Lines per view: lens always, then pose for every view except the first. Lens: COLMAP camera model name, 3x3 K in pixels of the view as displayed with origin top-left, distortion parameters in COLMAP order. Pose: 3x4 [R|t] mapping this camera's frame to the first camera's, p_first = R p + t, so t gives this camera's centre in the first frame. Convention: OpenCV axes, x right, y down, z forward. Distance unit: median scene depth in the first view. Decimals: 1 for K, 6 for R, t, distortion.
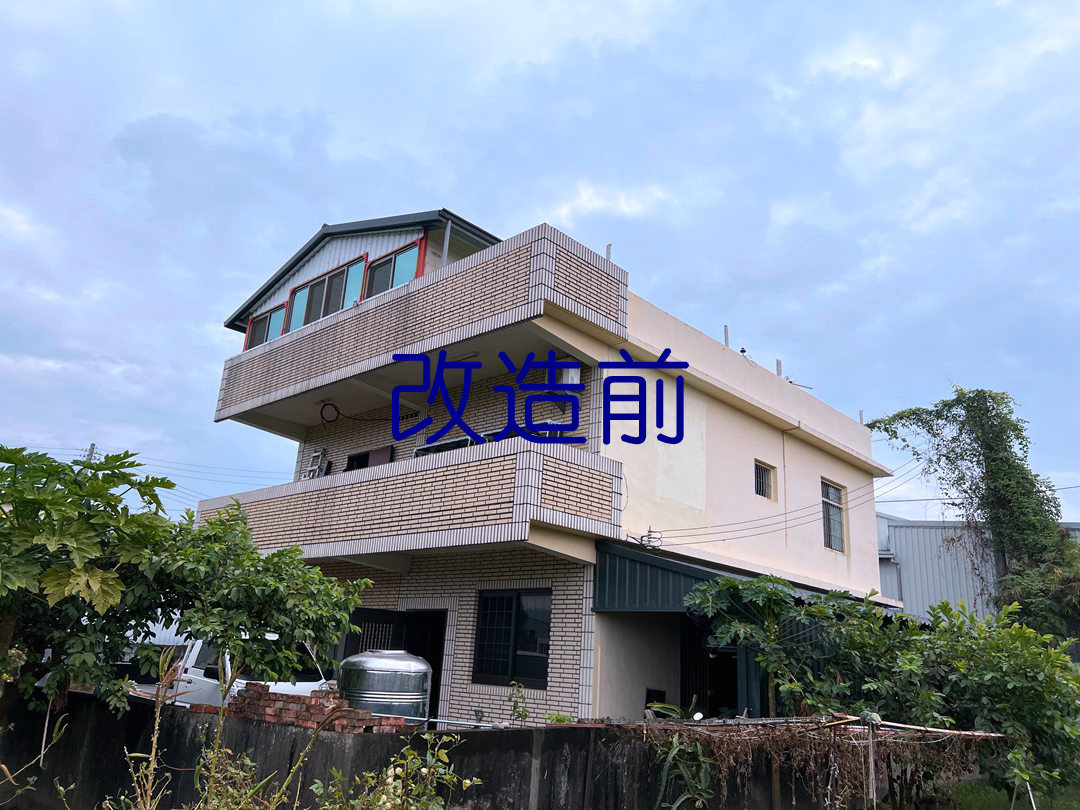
lens RADIAL K [[811.3, 0, 538.5], [0, 811.3, 406.3], [0, 0, 1]] dist [0.020282, -0.007517]
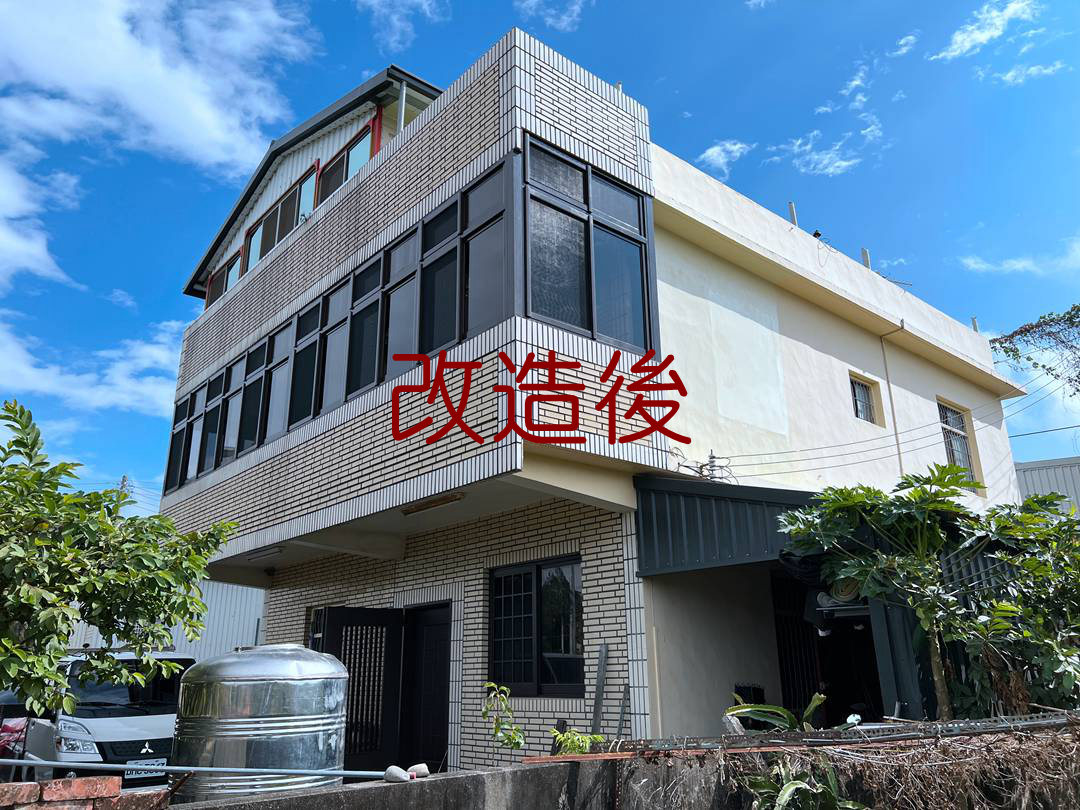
lens RADIAL K [[811.3, 0, 538.9], [0, 811.3, 405.6], [0, 0, 1]] dist [0.020282, -0.007517]
pose [[0.991964, -0.099852, -0.077705, 0.048936], [0.098323, 0.994883, -0.023264, 0.111842], [0.079630, 0.015437, 0.996705, 0.298496]]
